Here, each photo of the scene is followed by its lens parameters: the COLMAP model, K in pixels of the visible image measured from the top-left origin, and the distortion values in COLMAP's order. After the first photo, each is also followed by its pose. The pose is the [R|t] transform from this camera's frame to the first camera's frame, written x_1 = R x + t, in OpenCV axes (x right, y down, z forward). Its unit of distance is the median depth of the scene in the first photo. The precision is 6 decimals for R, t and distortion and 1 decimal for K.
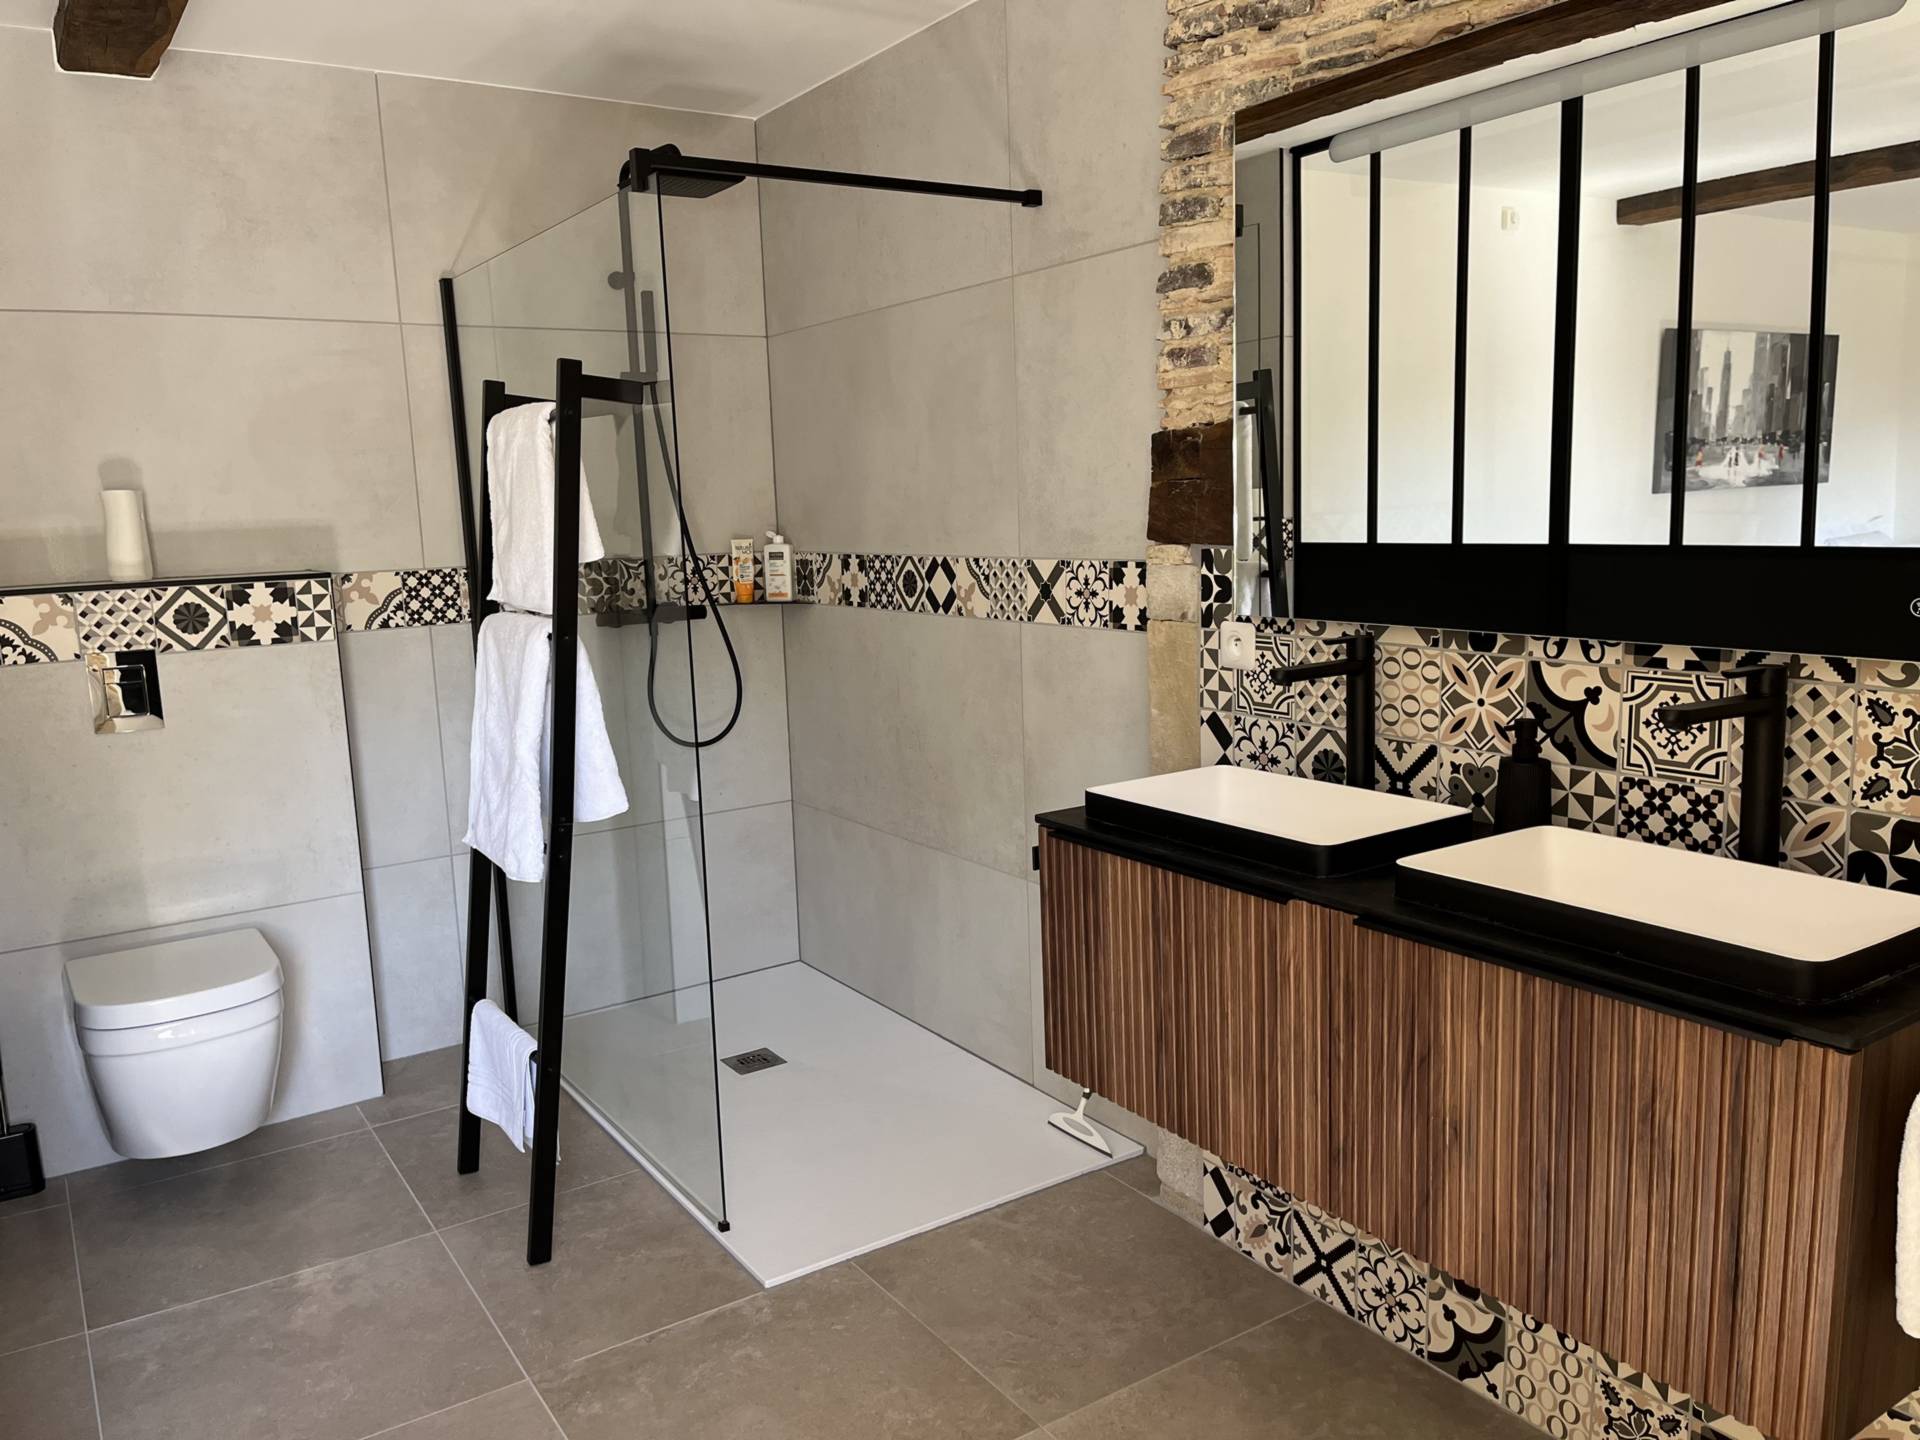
lens RADIAL K [[1449.7, 0, 960.6], [0, 1449.7, 720.7], [0, 0, 1]] dist [0.005419, 0.000571]
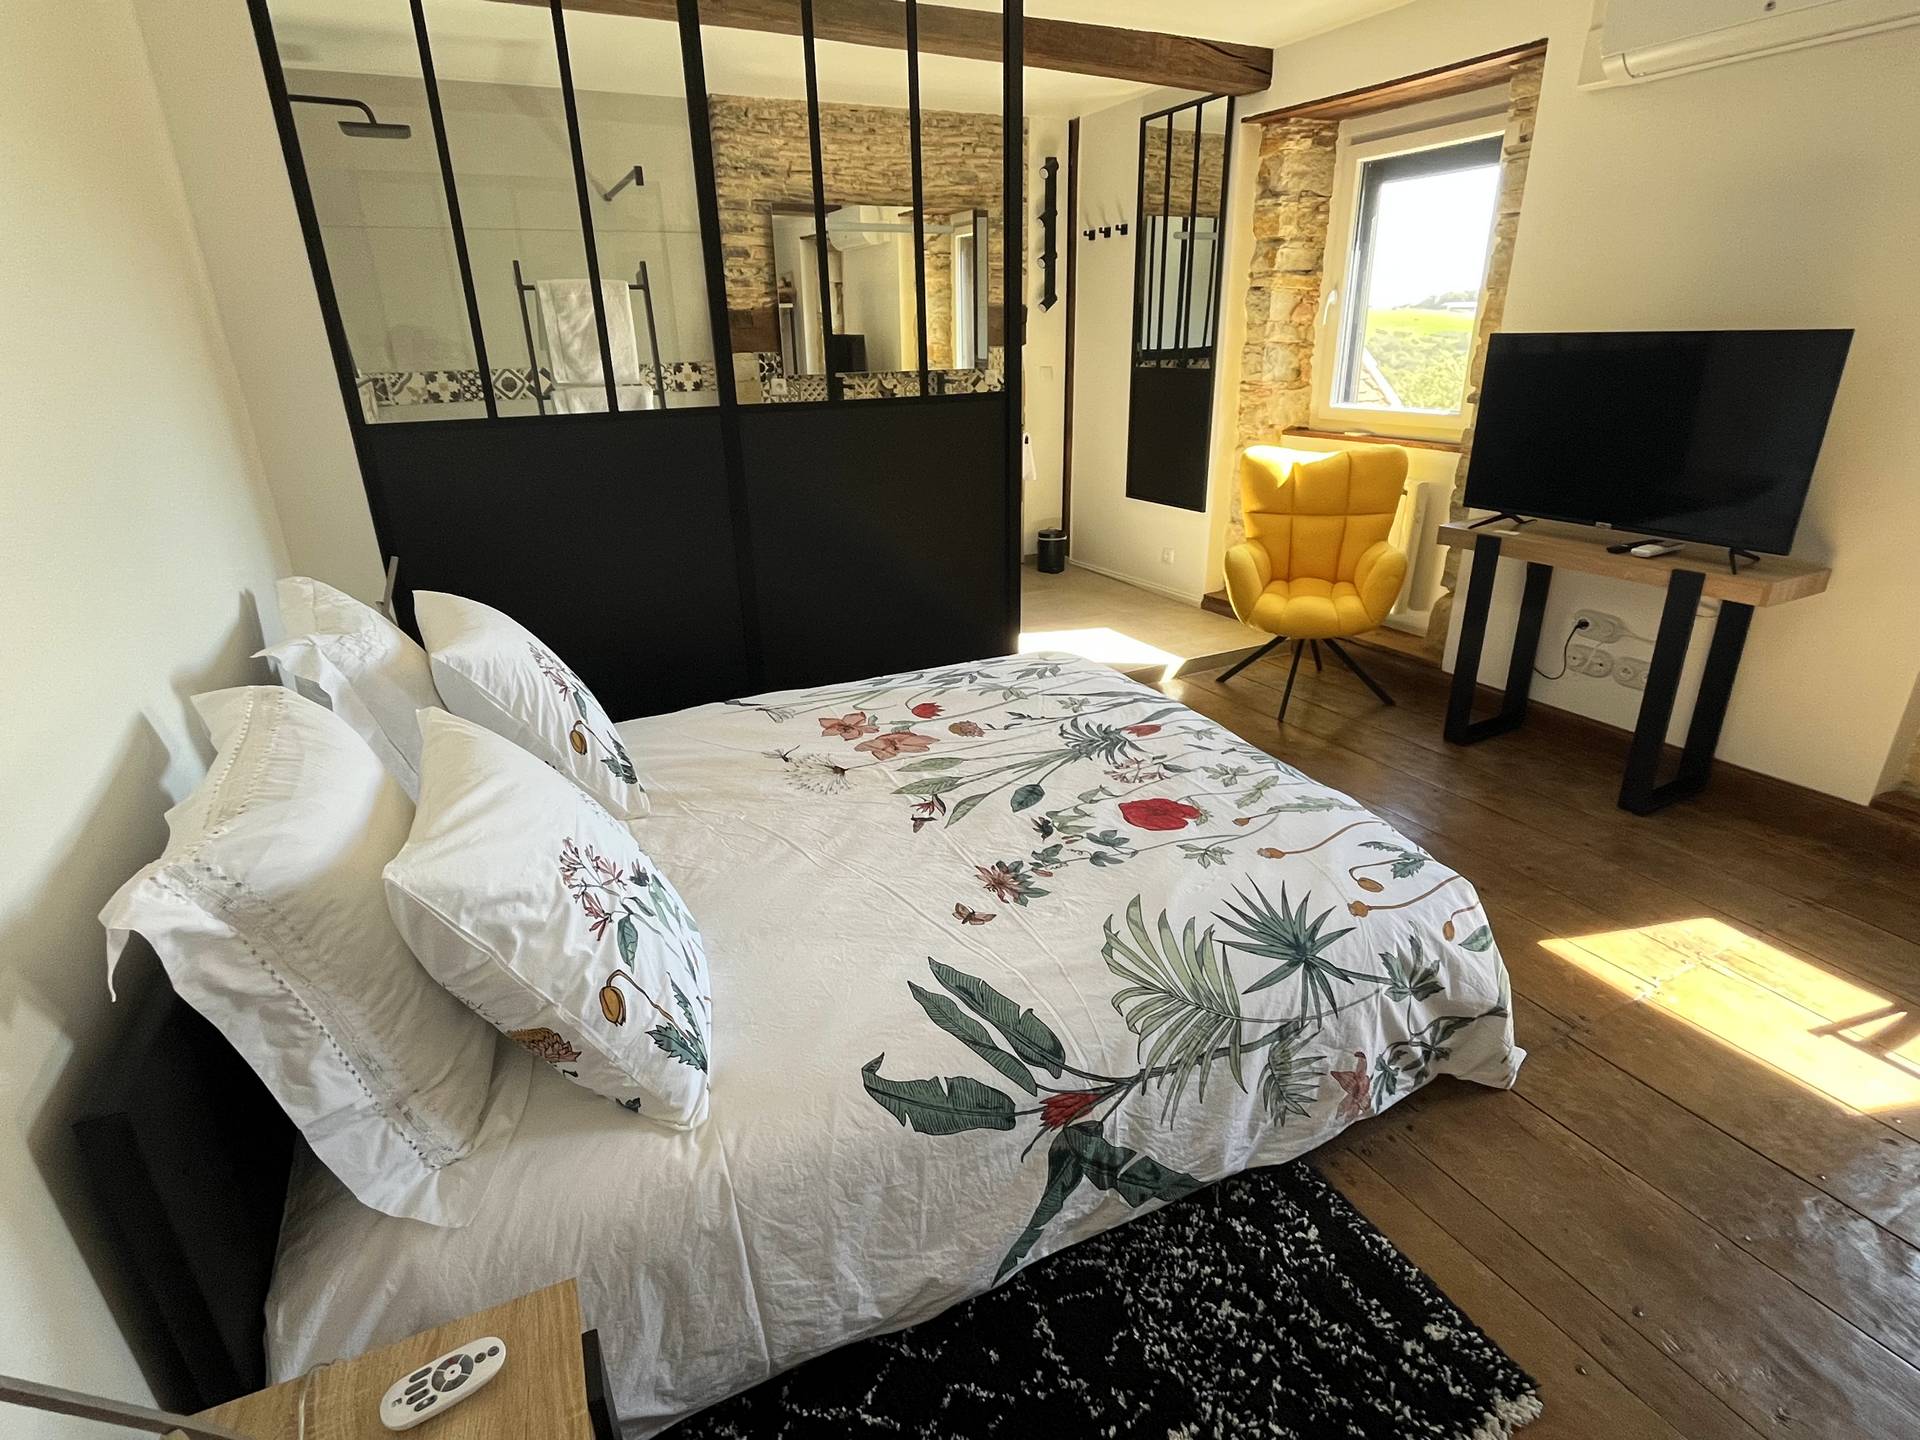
lens RADIAL K [[967.3, 0, 961.9], [0, 967.3, 719.2], [0, 0, 1]] dist [-0.004600, -0.000510]
pose [[0.120442, -0.332510, 0.935377, -1.267814], [0.170378, 0.935179, 0.310501, 0.024707], [-0.977990, 0.121970, 0.169287, 0.239987]]
